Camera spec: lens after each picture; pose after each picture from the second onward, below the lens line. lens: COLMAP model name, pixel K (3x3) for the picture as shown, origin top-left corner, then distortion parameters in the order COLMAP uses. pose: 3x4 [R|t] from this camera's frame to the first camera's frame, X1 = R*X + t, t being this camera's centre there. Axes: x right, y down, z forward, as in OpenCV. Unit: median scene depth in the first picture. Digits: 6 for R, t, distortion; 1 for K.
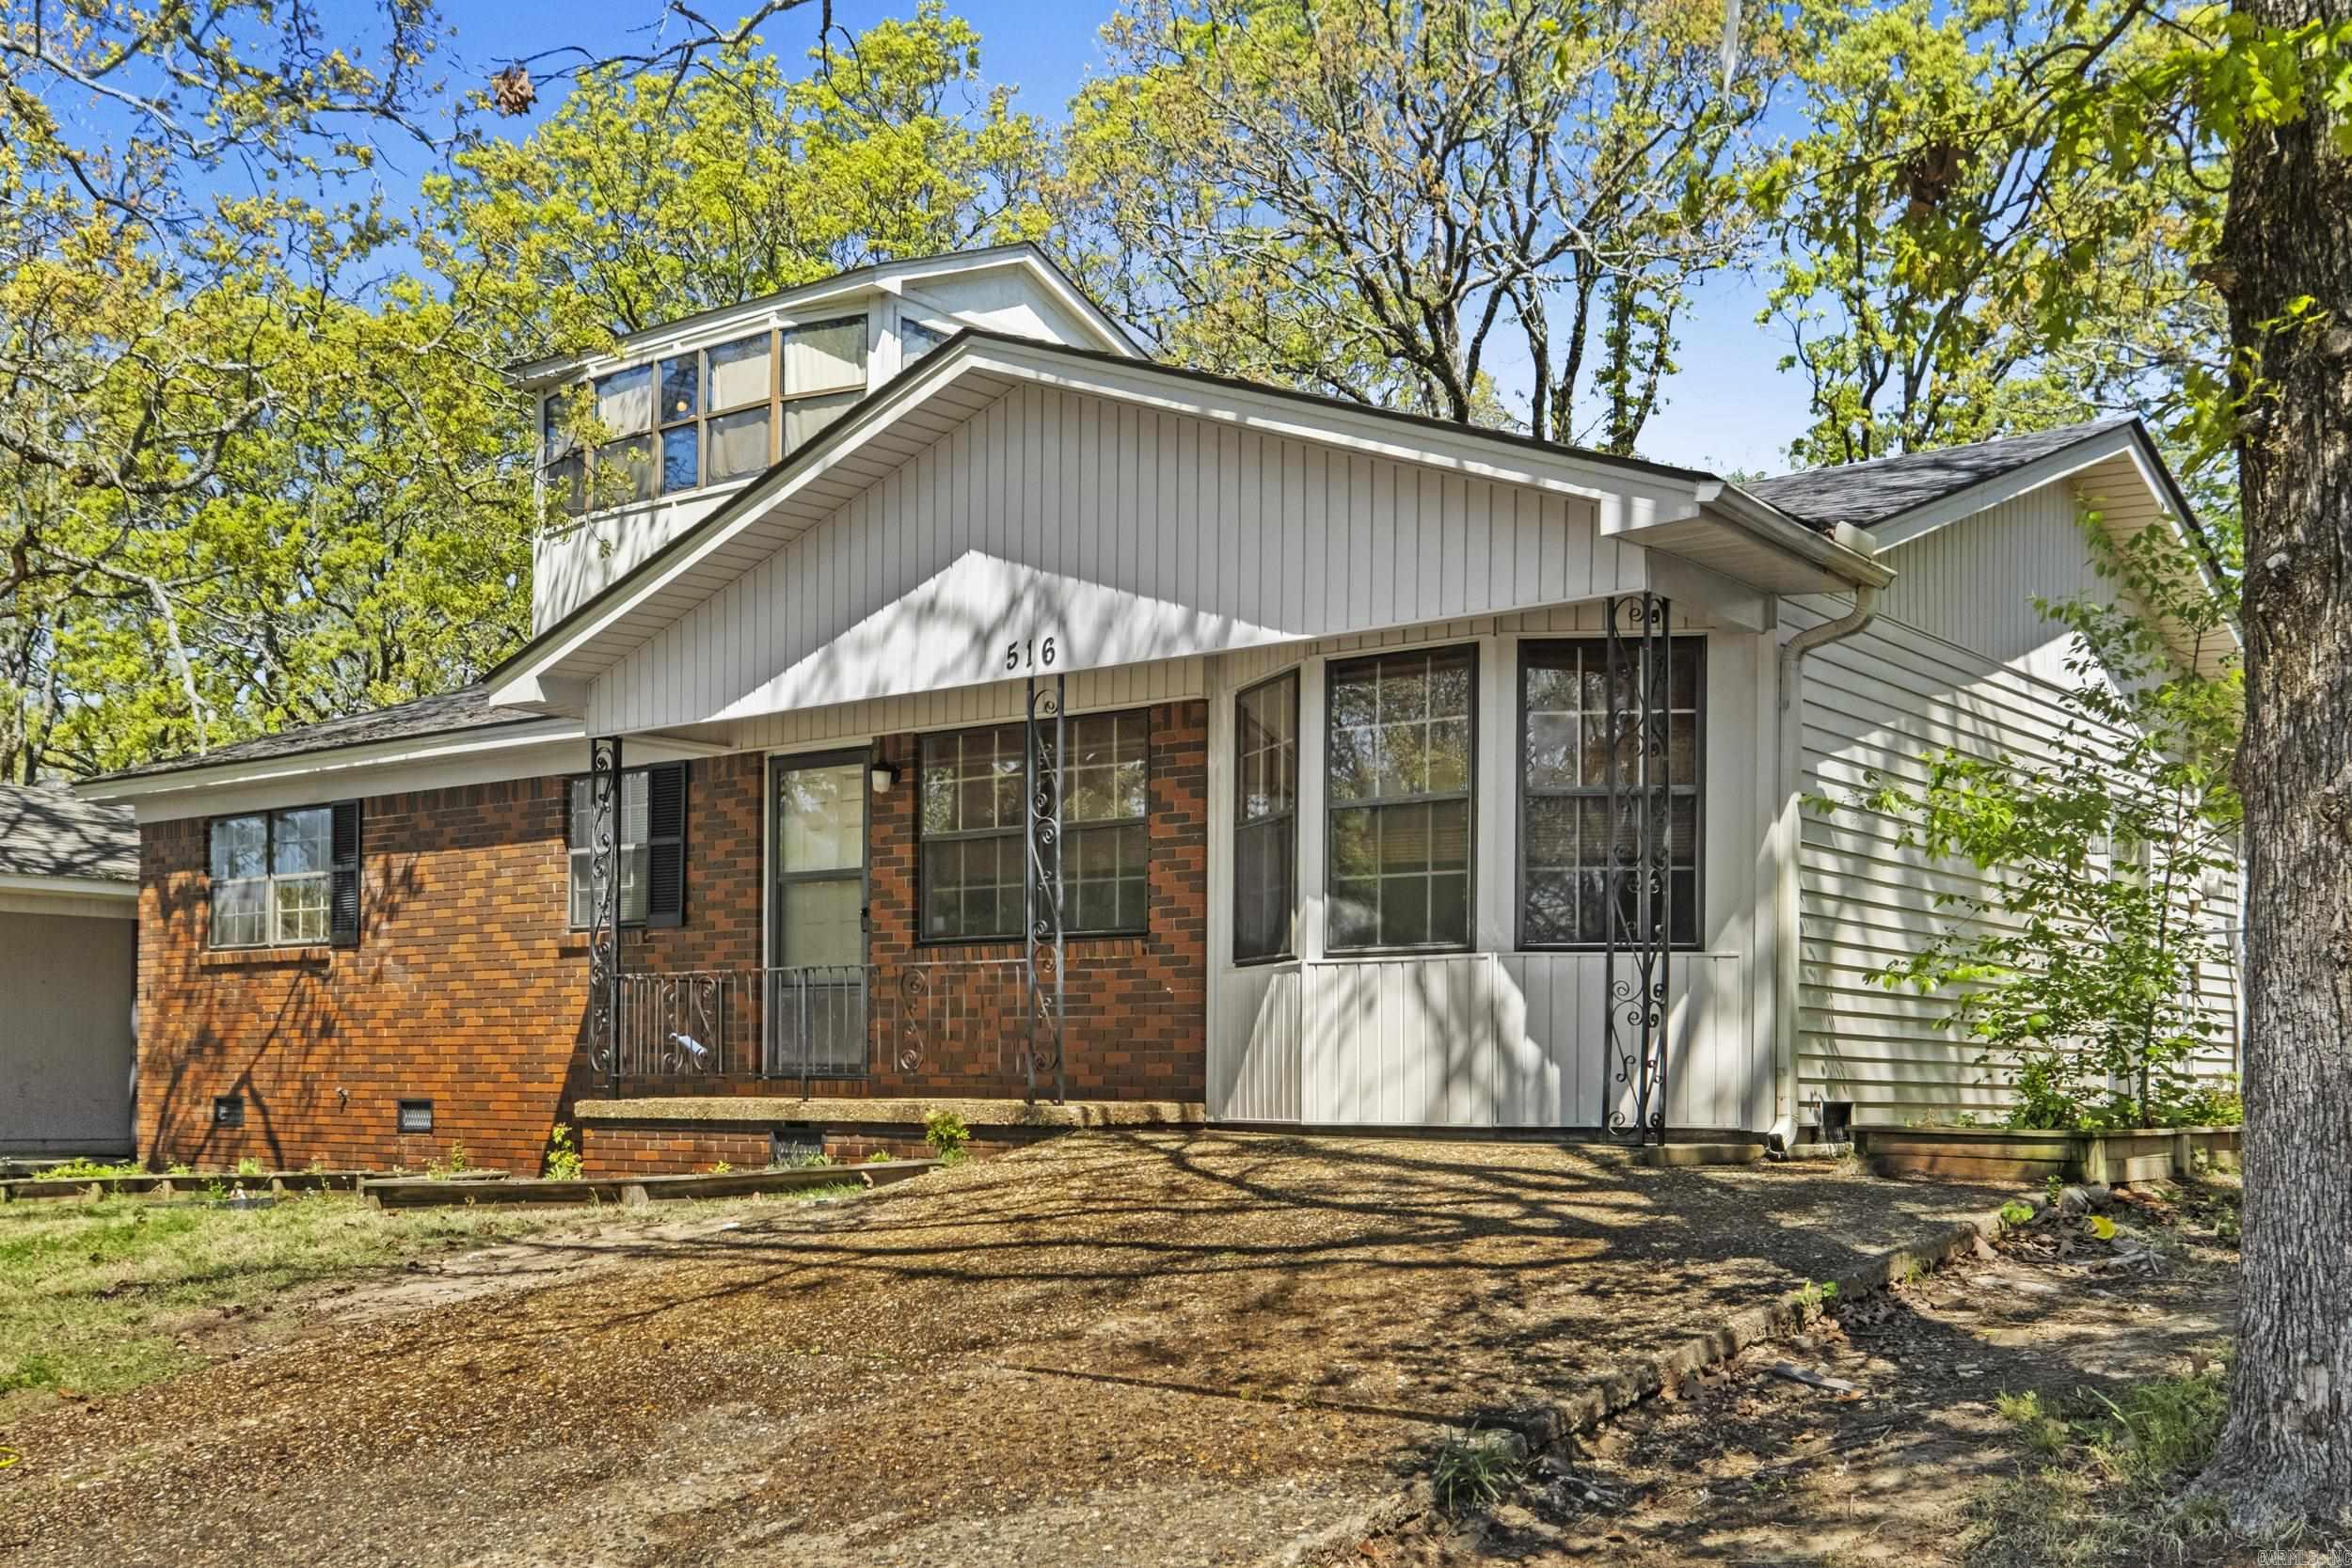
lens RADIAL K [[2319.9, 0, 1176.9], [0, 2319.9, 924.1], [0, 0, 1]] dist [0.002667, 0.003431]
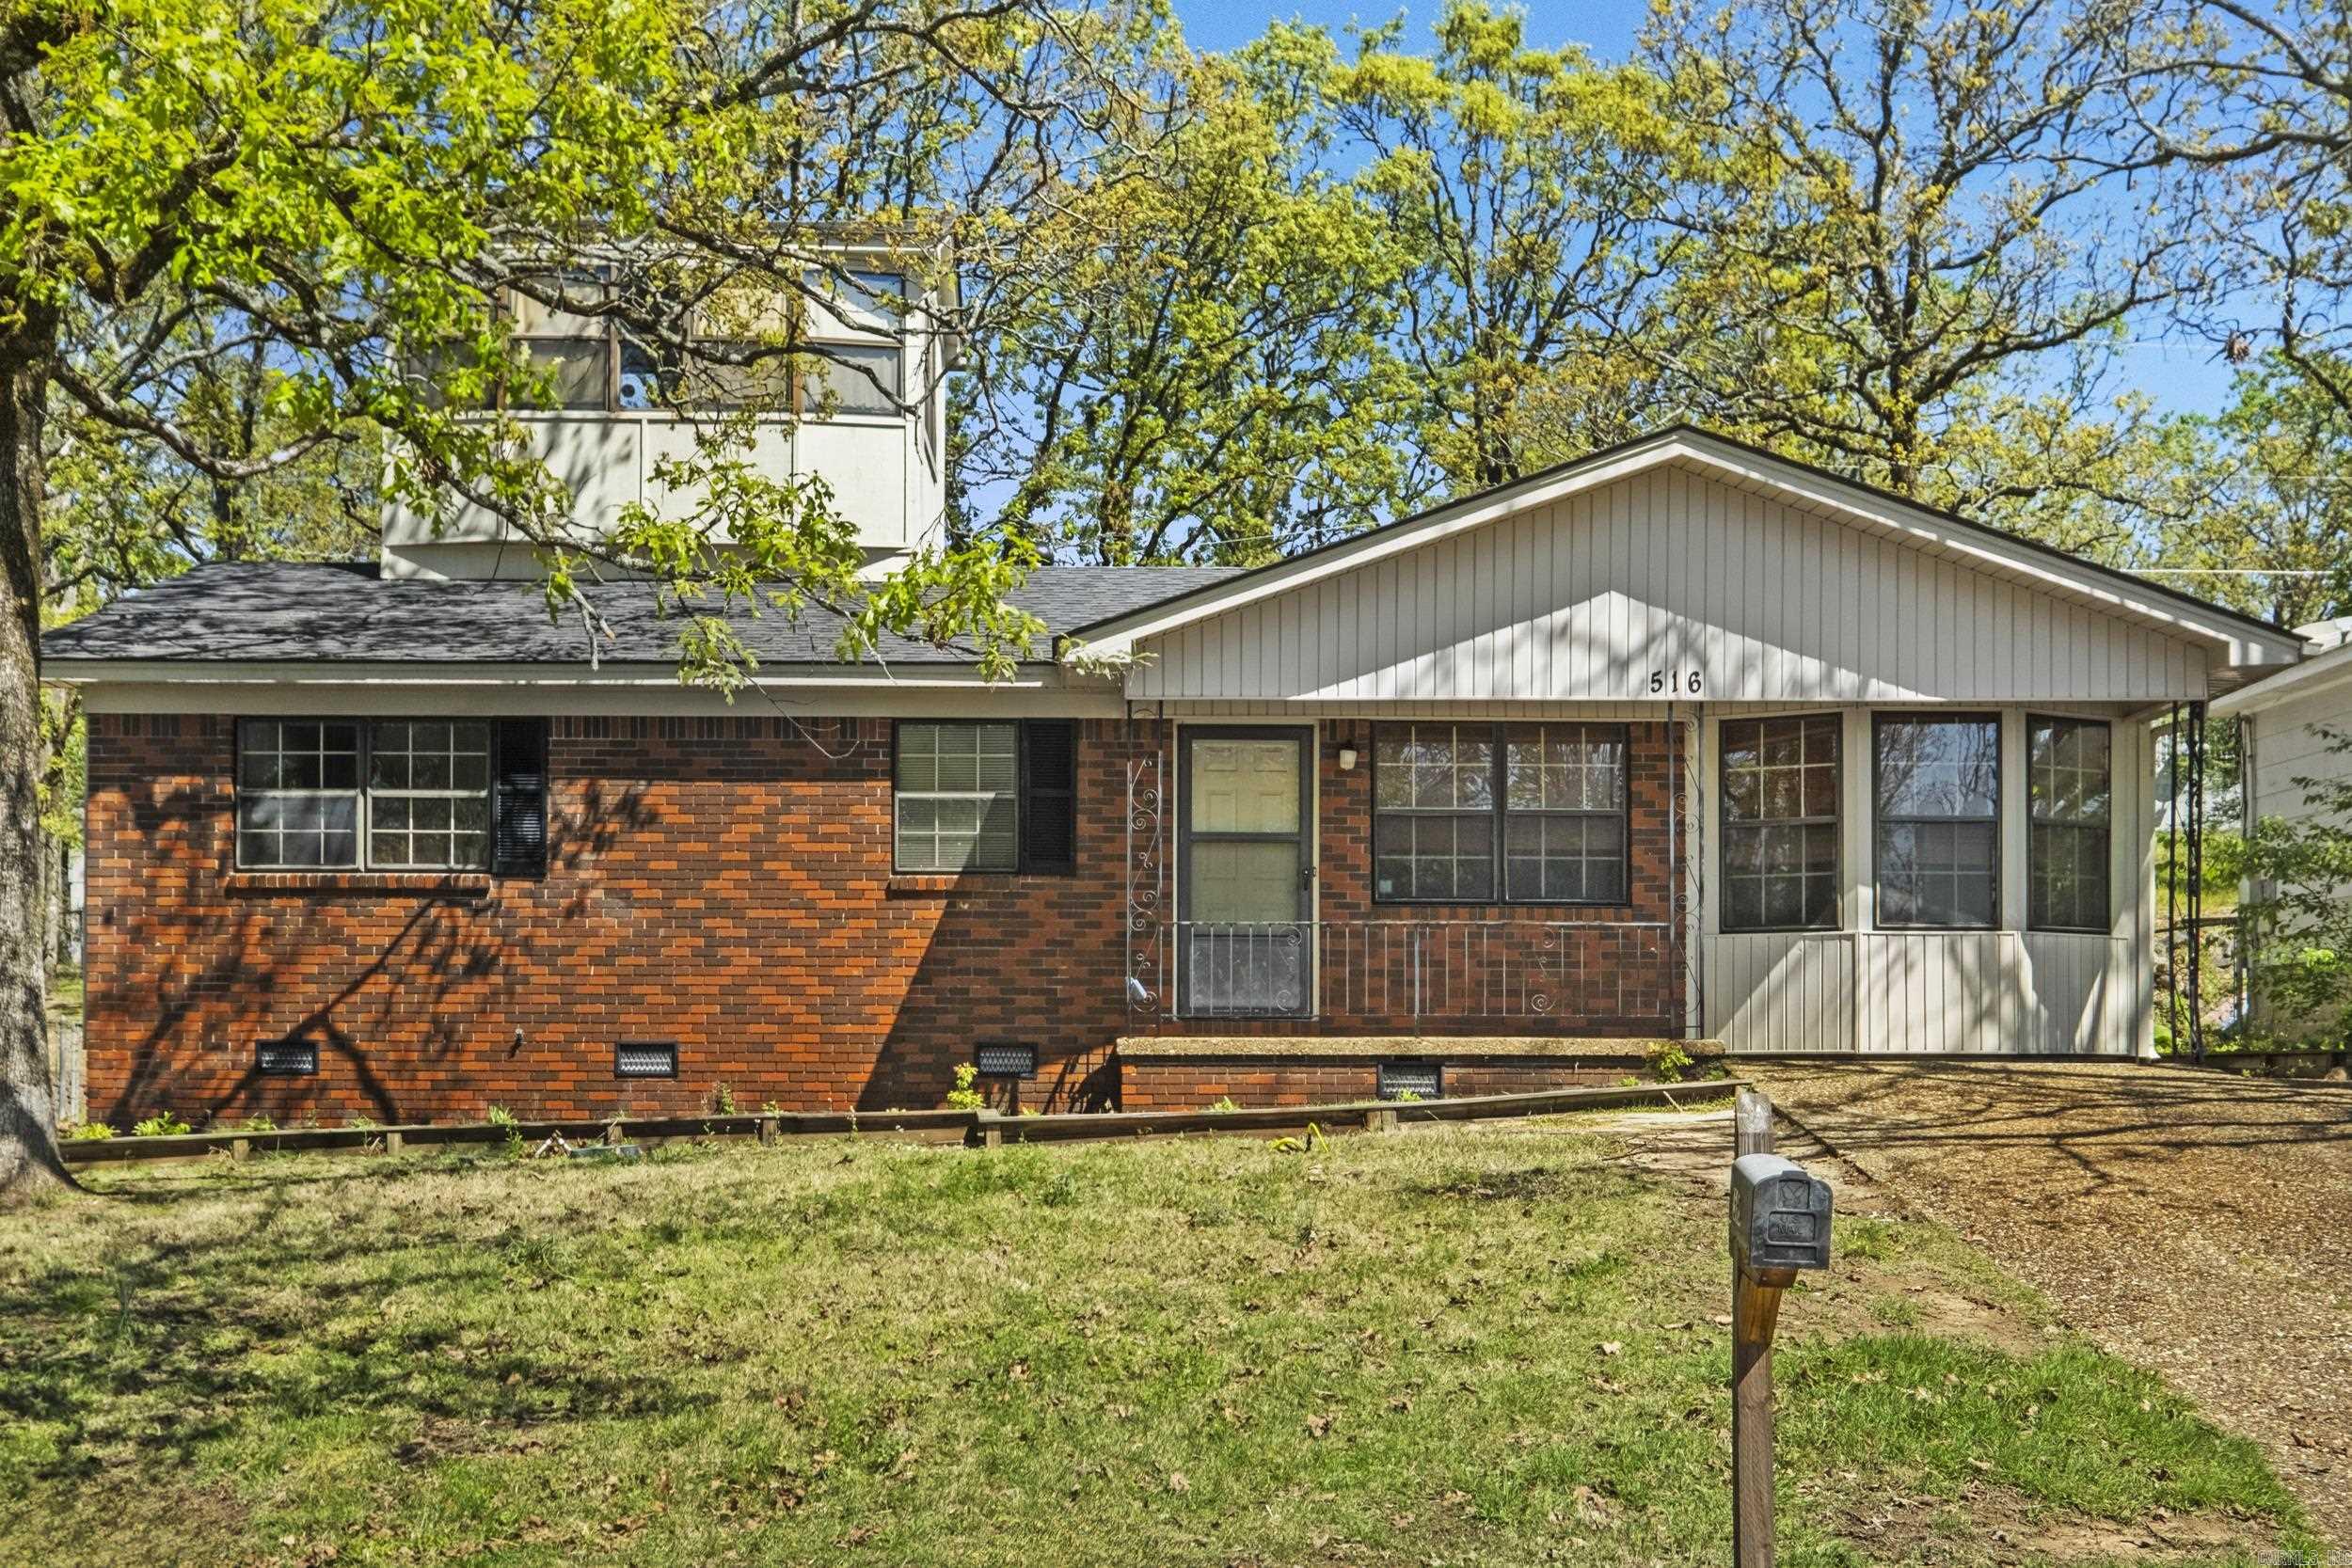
lens RADIAL K [[2461.3, 0, 1176.0], [0, 2461.3, 784.0], [0, 0, 1]] dist [0.012528, 0.006534]
pose [[0.796248, 0.060792, 0.601908, -0.902613], [-0.040207, 0.998056, -0.047615, 0.011412], [-0.603633, 0.013713, 0.797144, 0.079493]]
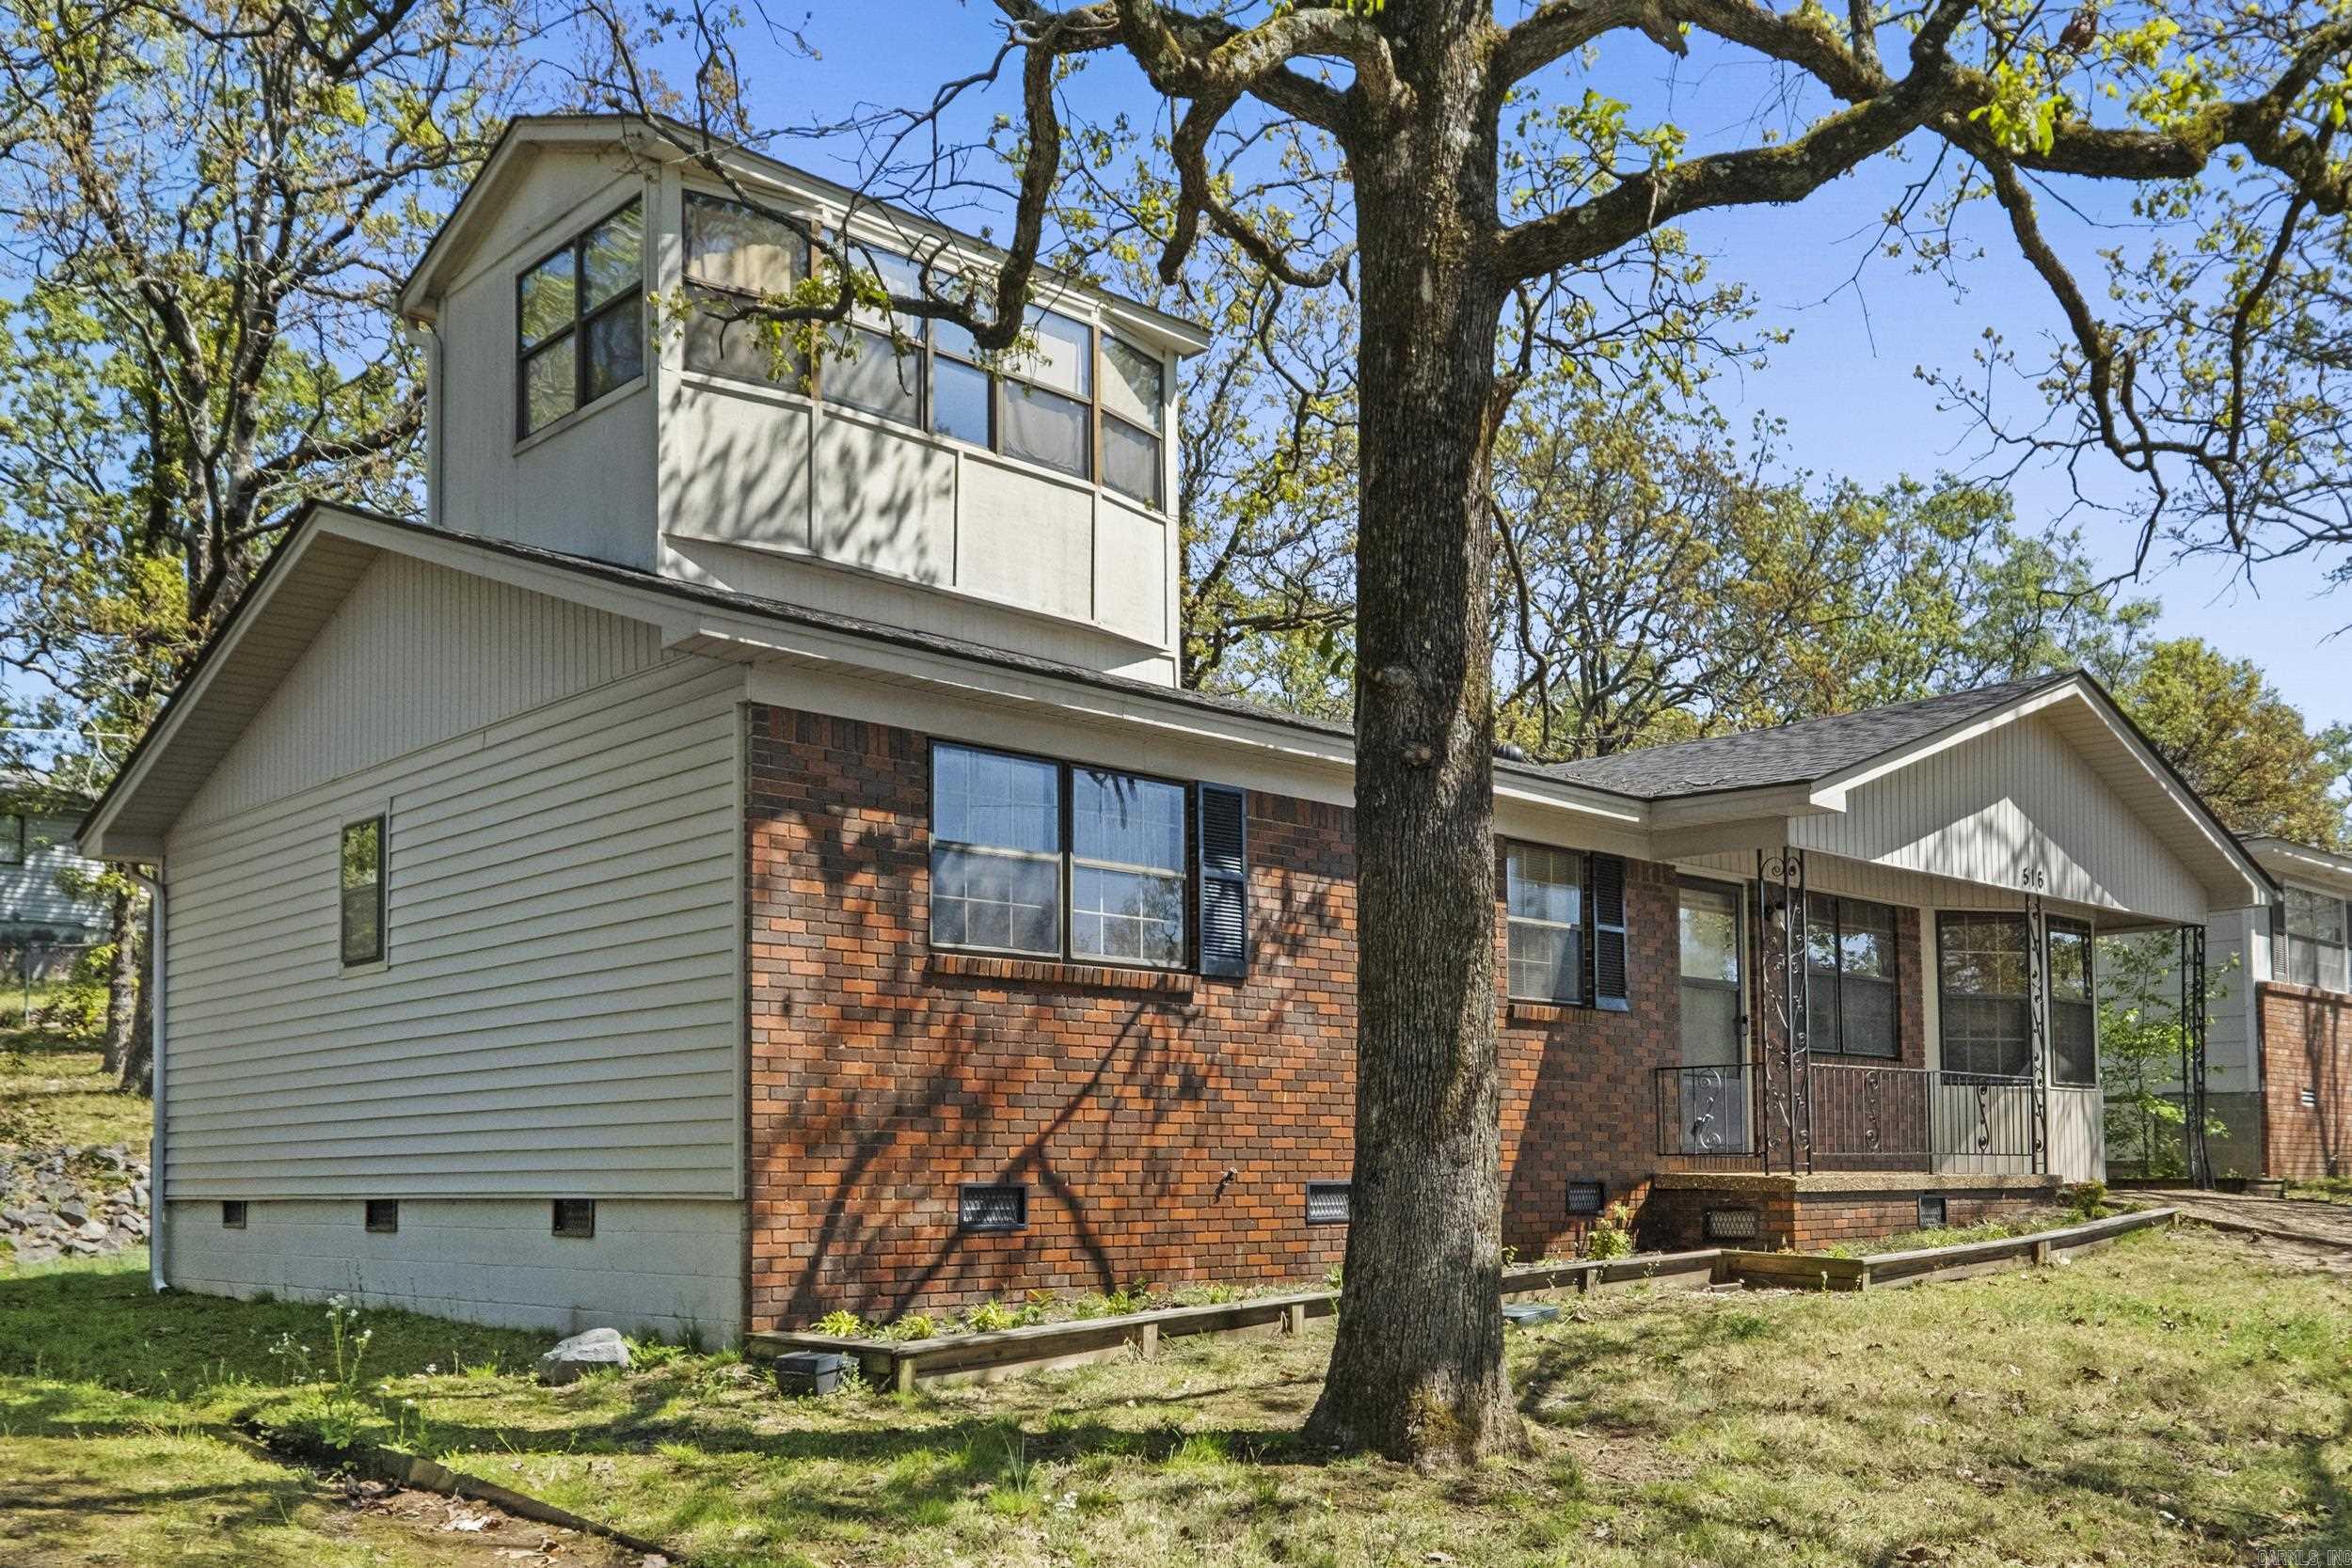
lens RADIAL K [[1969.1, 0, 1180.3], [0, 1969.1, 898.3], [0, 0, 1]] dist [-0.005979, -0.002643]
pose [[0.191861, 0.129894, 0.972788, -1.201662], [-0.063956, 0.990750, -0.119679, 0.074145], [-0.979336, -0.039254, 0.198394, 1.084164]]
